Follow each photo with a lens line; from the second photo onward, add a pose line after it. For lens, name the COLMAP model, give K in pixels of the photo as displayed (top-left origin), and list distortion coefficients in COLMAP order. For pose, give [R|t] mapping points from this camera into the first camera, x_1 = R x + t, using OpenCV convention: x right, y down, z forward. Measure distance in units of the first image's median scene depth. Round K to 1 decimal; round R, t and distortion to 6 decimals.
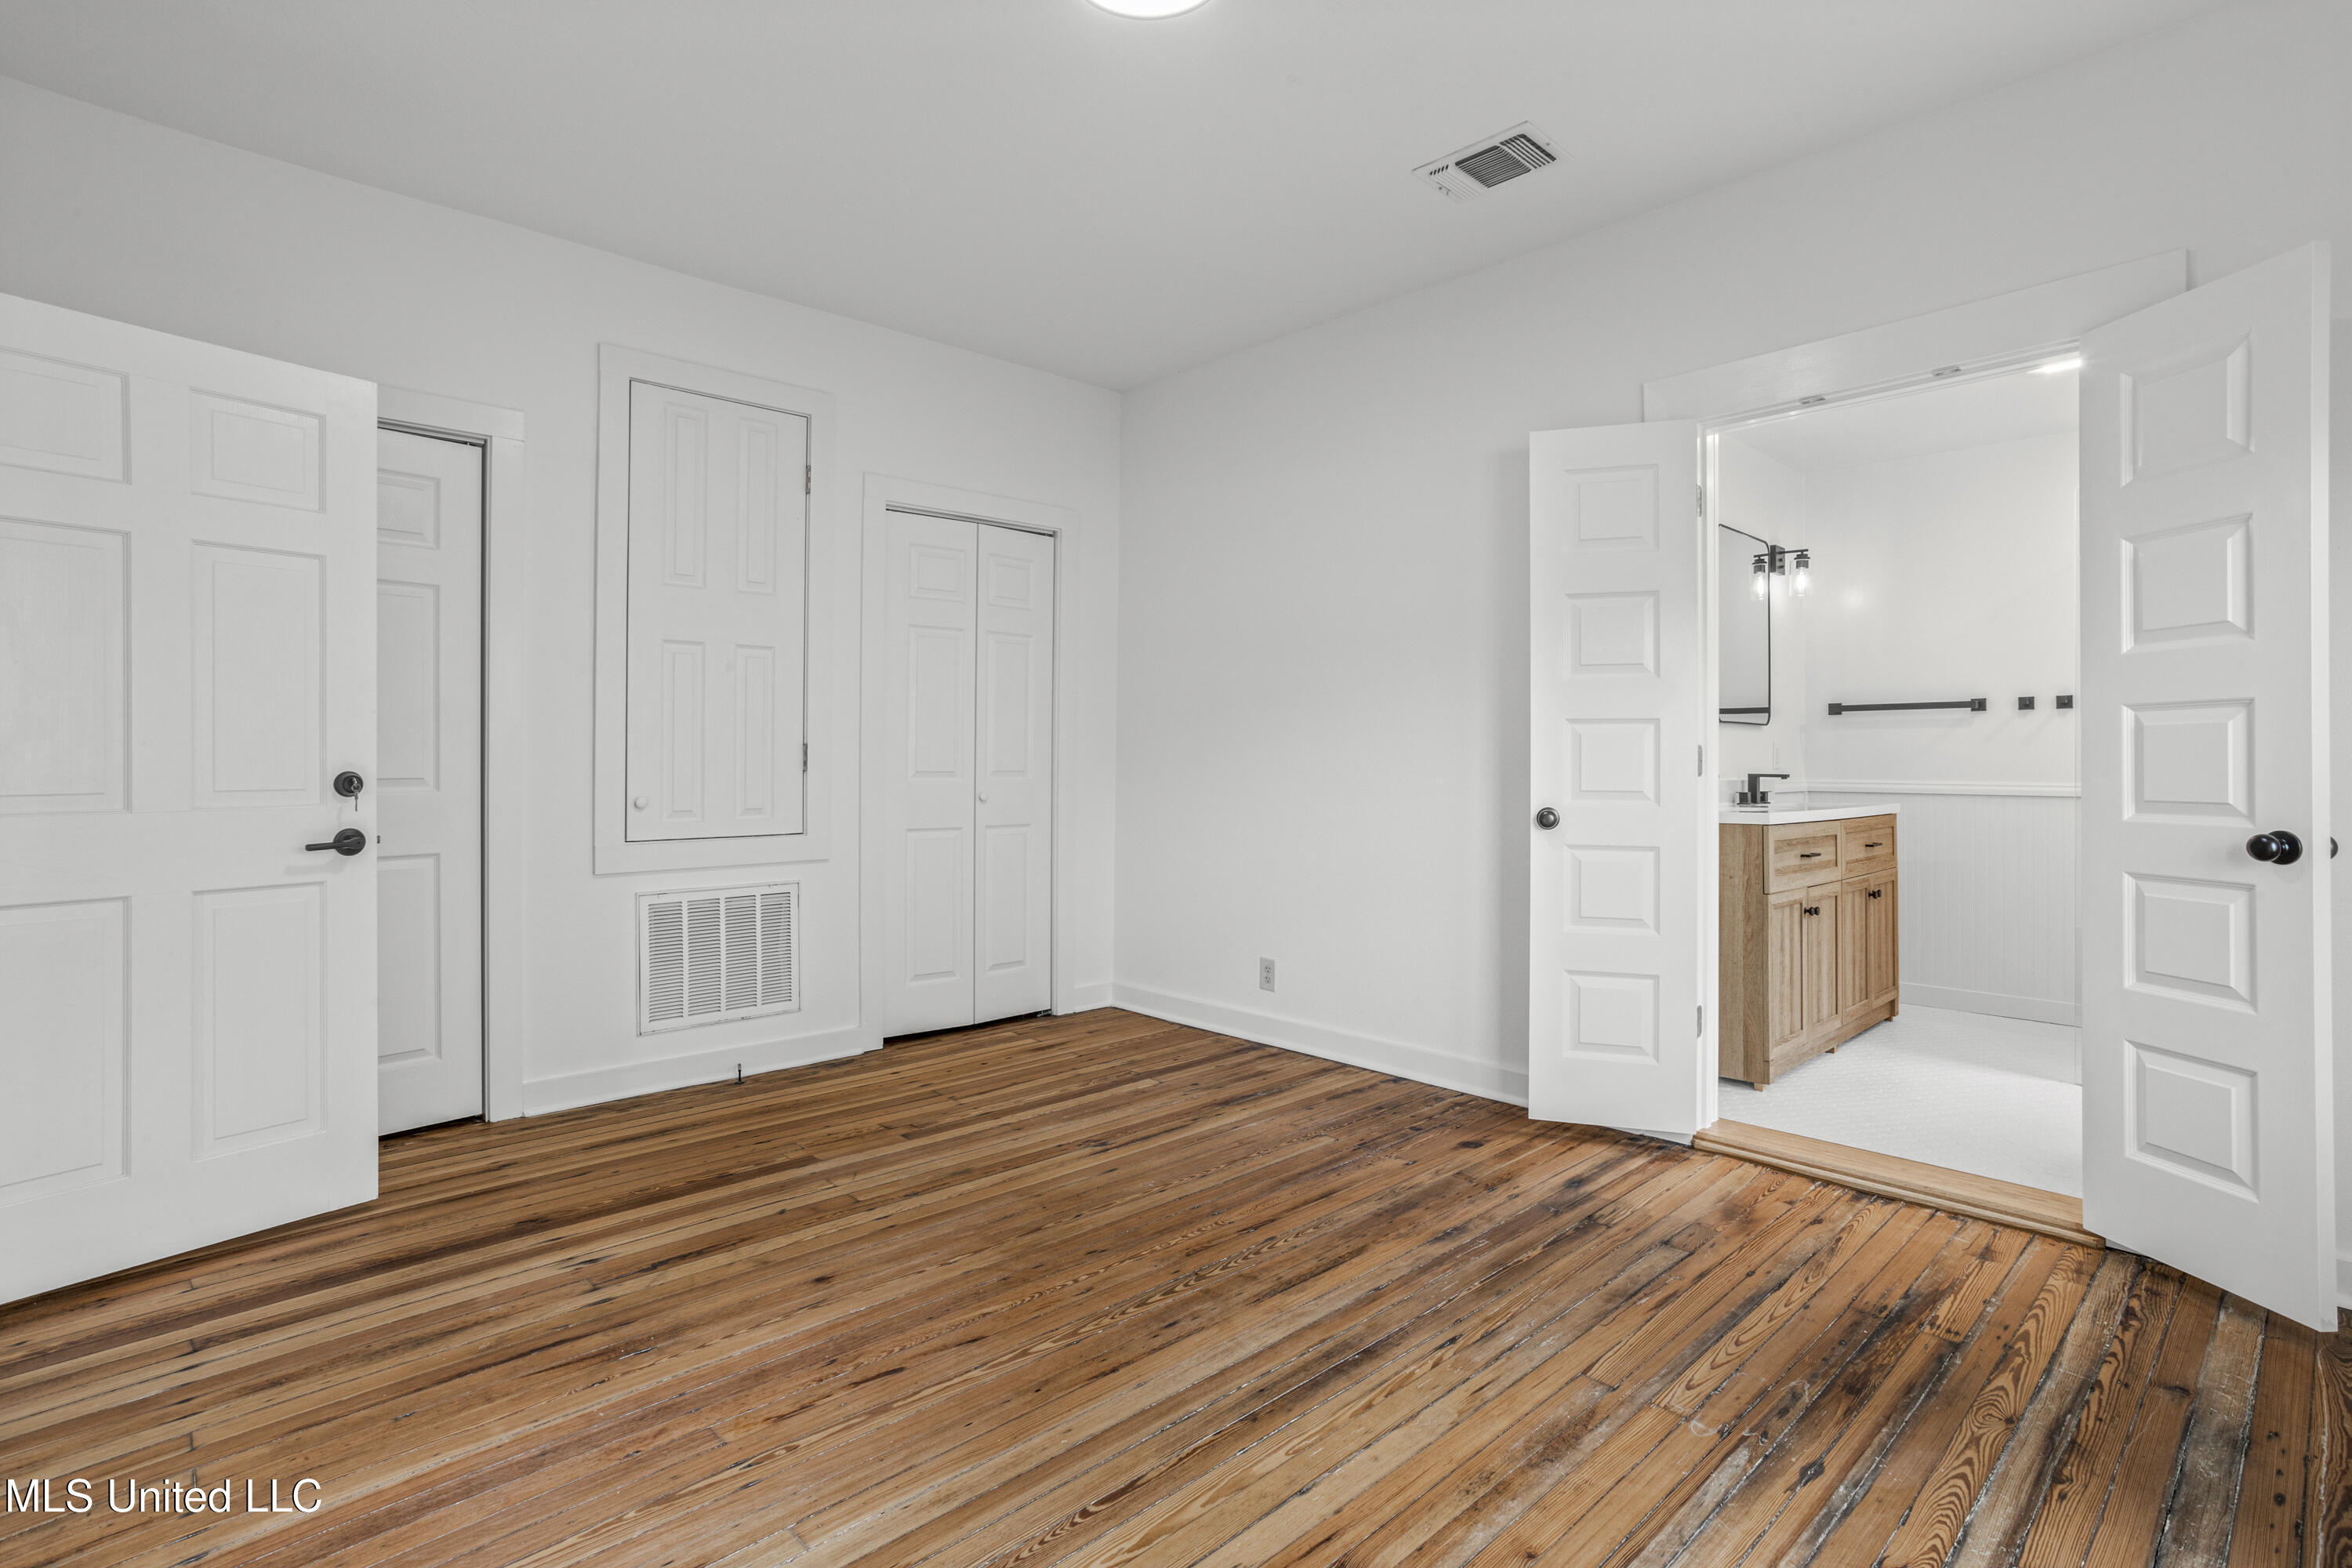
lens RADIAL K [[1121.1, 0, 1169.3], [0, 1121.1, 766.7], [0, 0, 1]] dist [-0.021244, 0.005406]
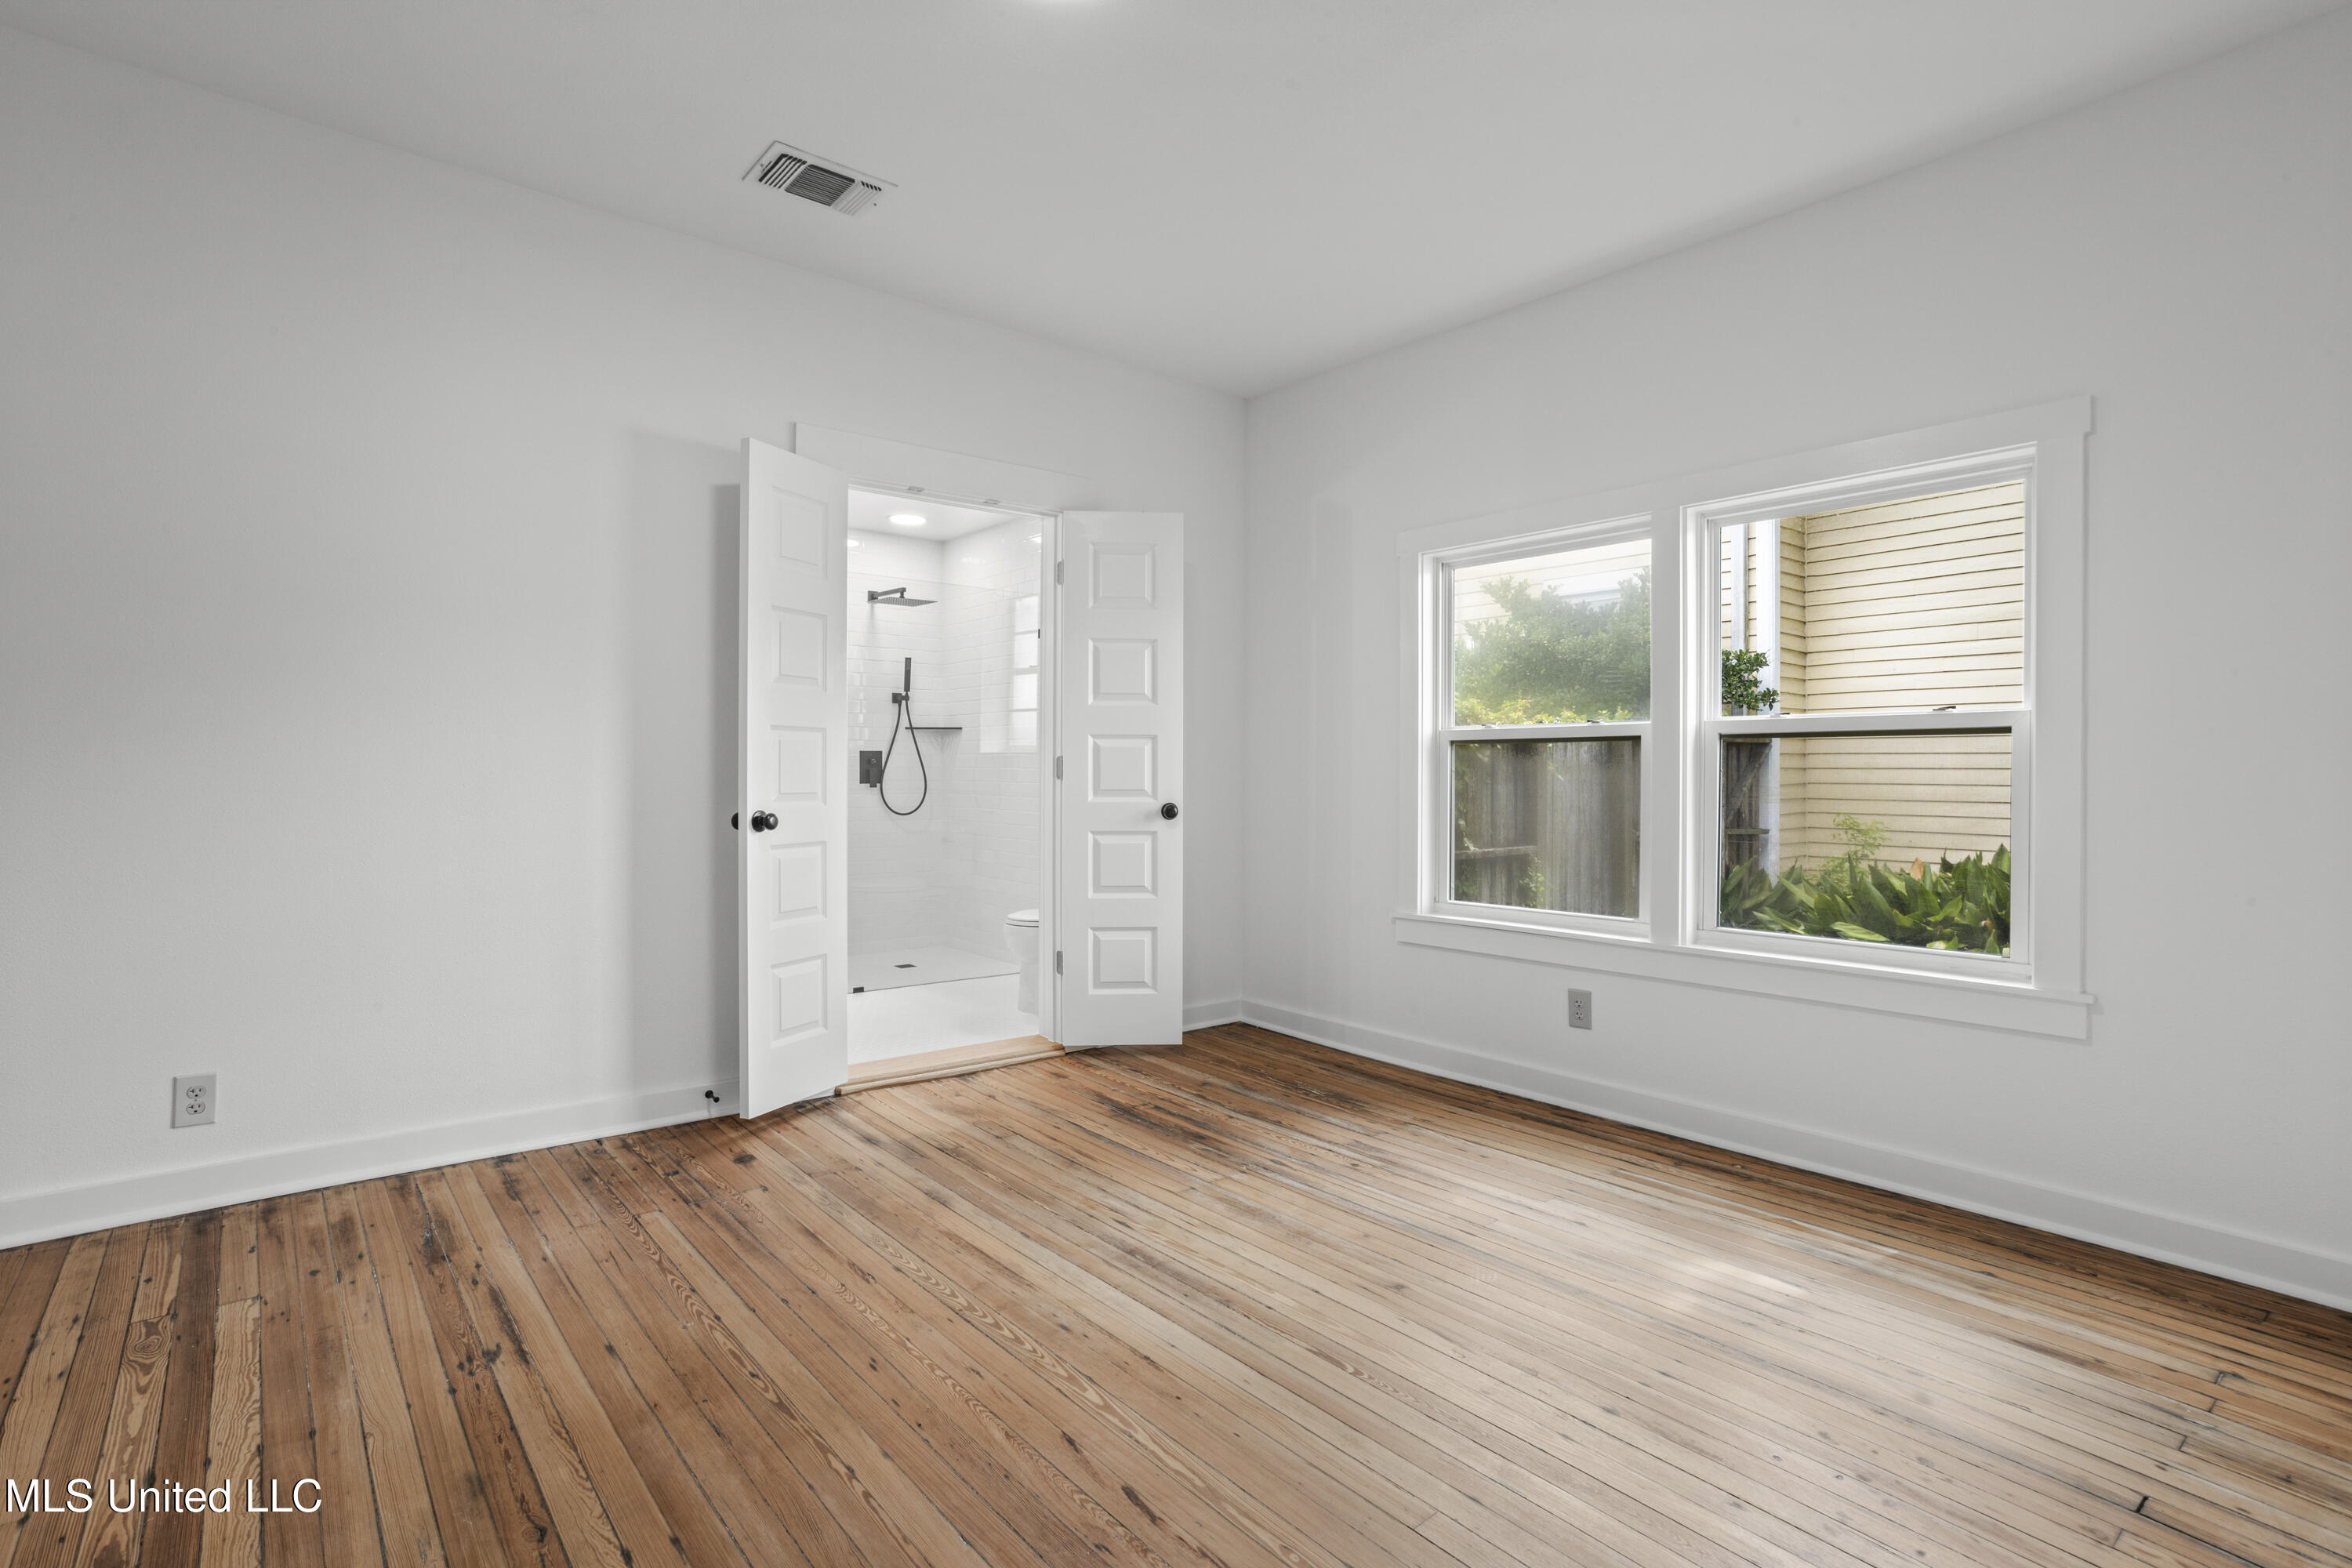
lens RADIAL K [[1121.1, 0, 1169.6], [0, 1121.1, 782.3], [0, 0, 1]] dist [-0.021244, 0.005406]
pose [[0.066324, -0.009959, 0.997748, -0.803865], [-0.004332, 0.999938, 0.010269, -0.000102], [-0.997789, -0.005004, 0.066276, 0.686648]]
